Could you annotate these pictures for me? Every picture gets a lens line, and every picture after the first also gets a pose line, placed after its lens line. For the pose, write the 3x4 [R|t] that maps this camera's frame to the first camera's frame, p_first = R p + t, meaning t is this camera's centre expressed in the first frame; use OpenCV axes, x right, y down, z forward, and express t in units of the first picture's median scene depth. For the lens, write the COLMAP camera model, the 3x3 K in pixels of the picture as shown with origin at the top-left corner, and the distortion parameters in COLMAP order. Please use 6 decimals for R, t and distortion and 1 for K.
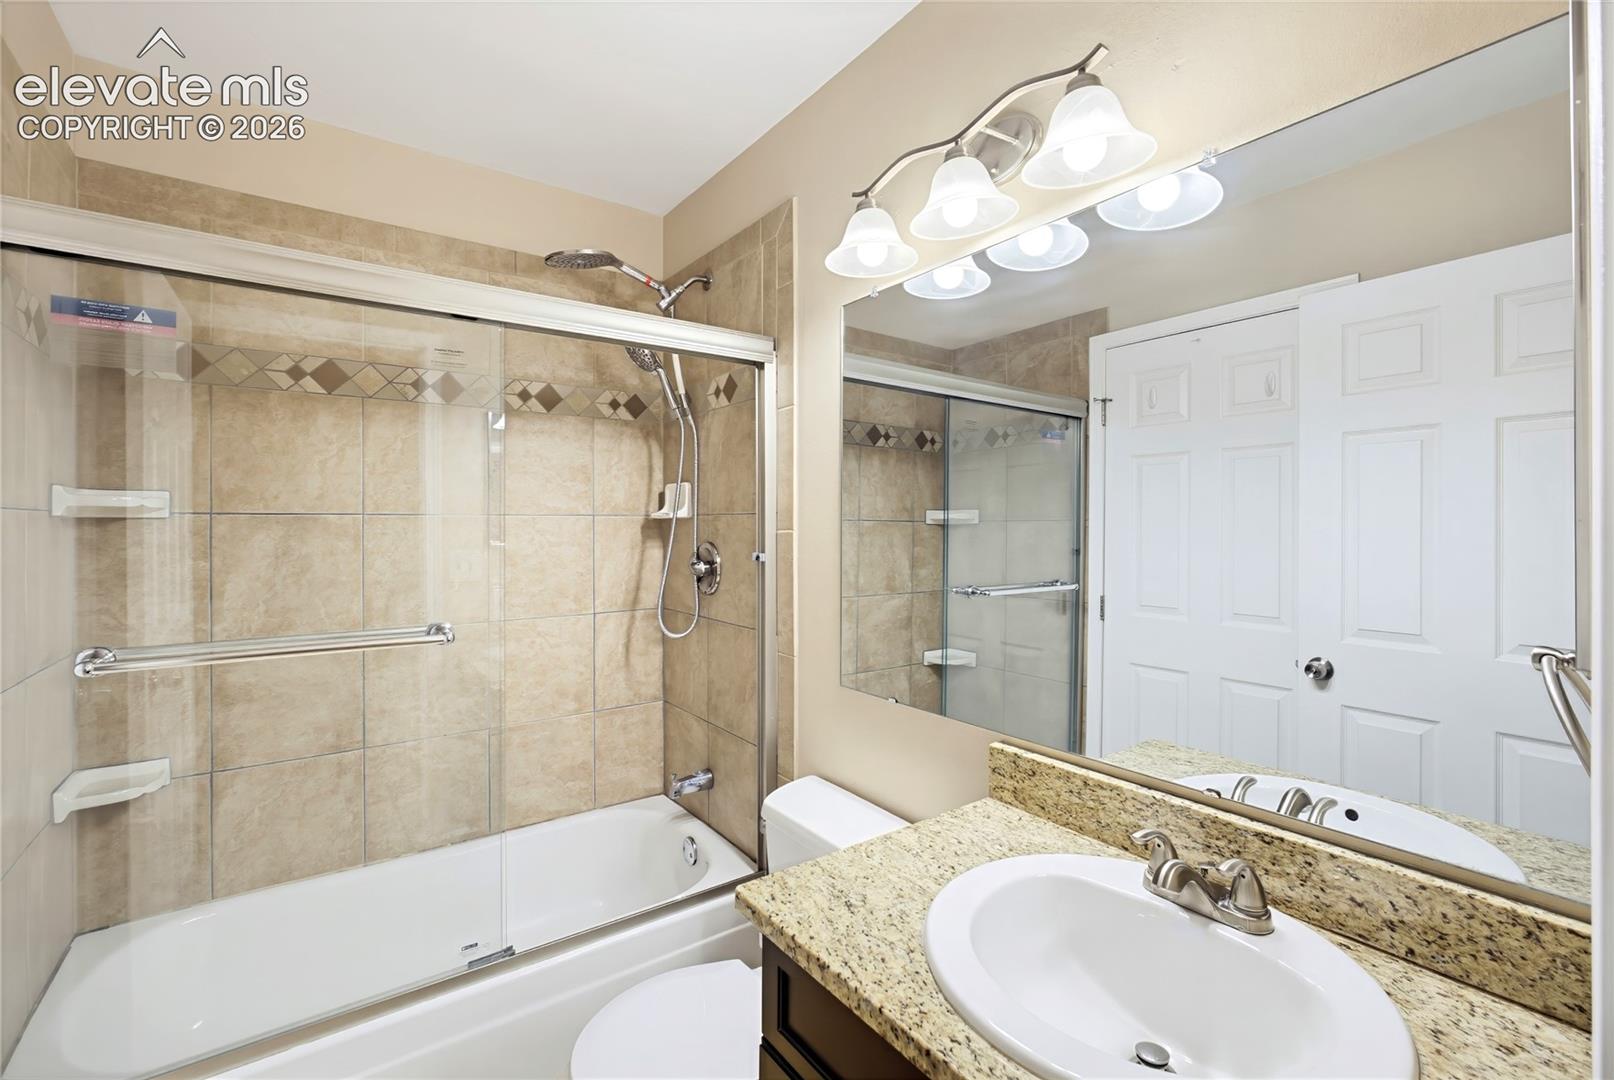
lens RADIAL K [[699.8, 0, 810.1], [0, 699.8, 530.6], [0, 0, 1]] dist [-0.028217, 0.008649]
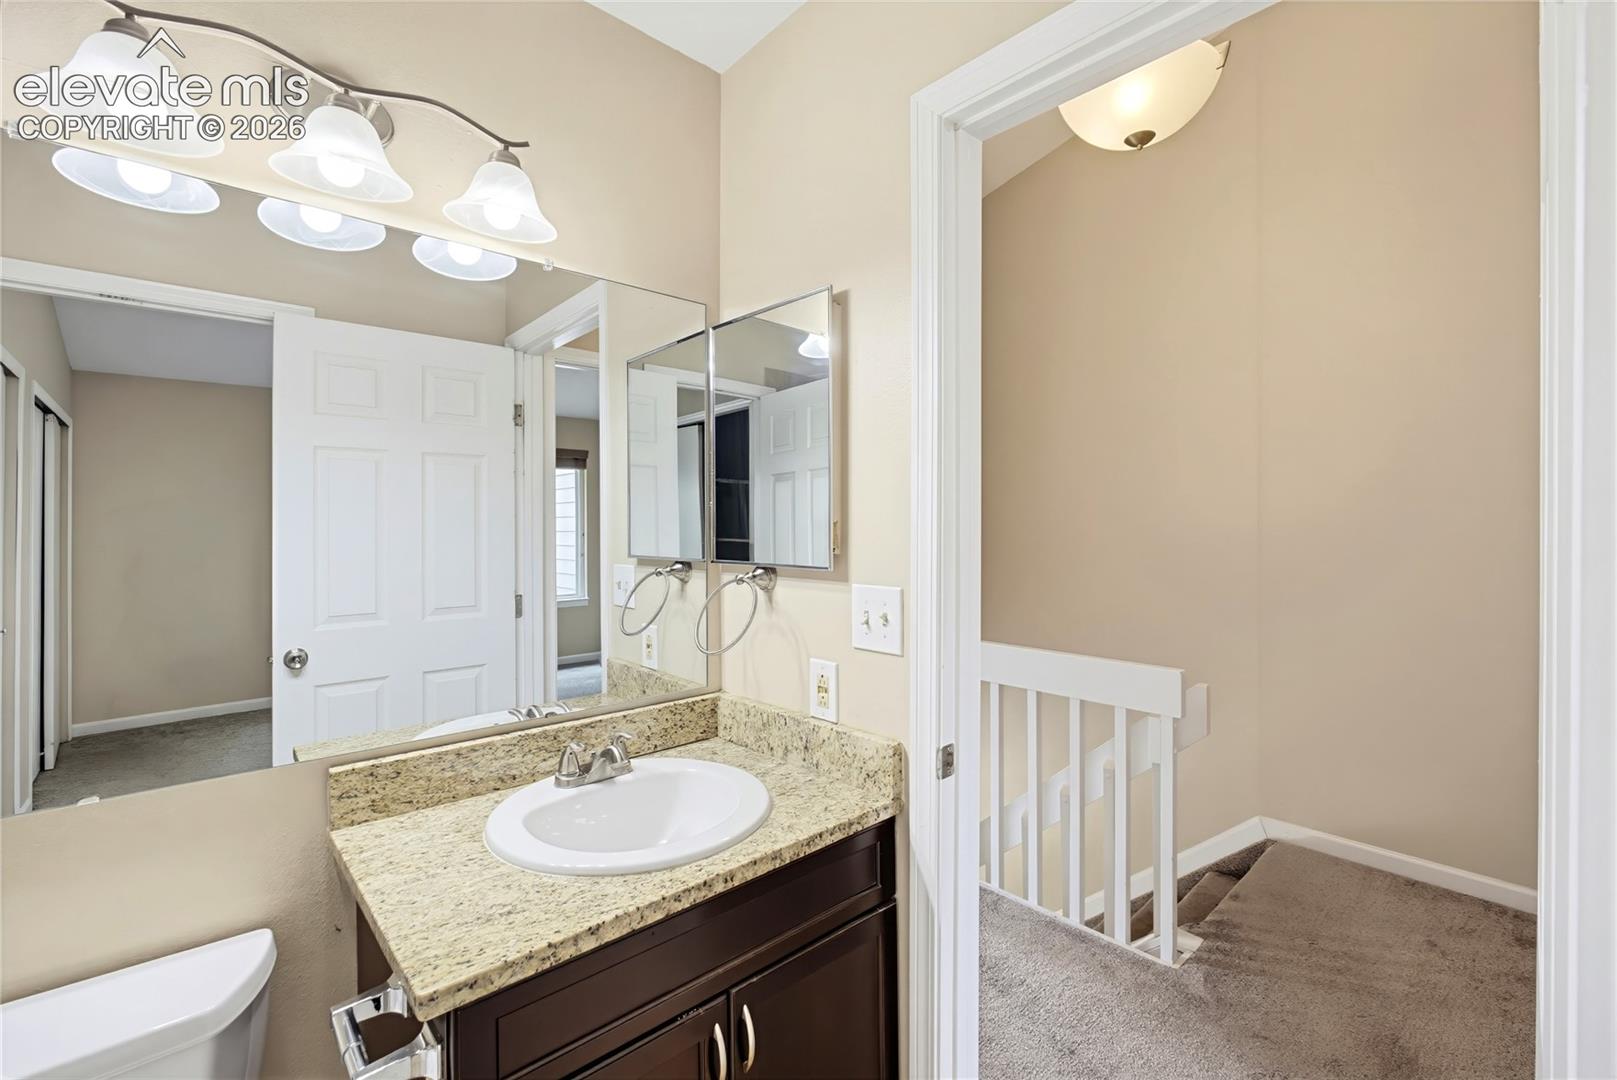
lens RADIAL K [[684.2, 0, 808.5], [0, 684.2, 540.0], [0, 0, 1]] dist [-0.020996, -0.000002]
pose [[-0.114276, -0.018195, 0.993282, -0.795467], [0.012640, 0.999725, 0.019767, 0.000598], [-0.993369, 0.014814, -0.114015, 0.582635]]
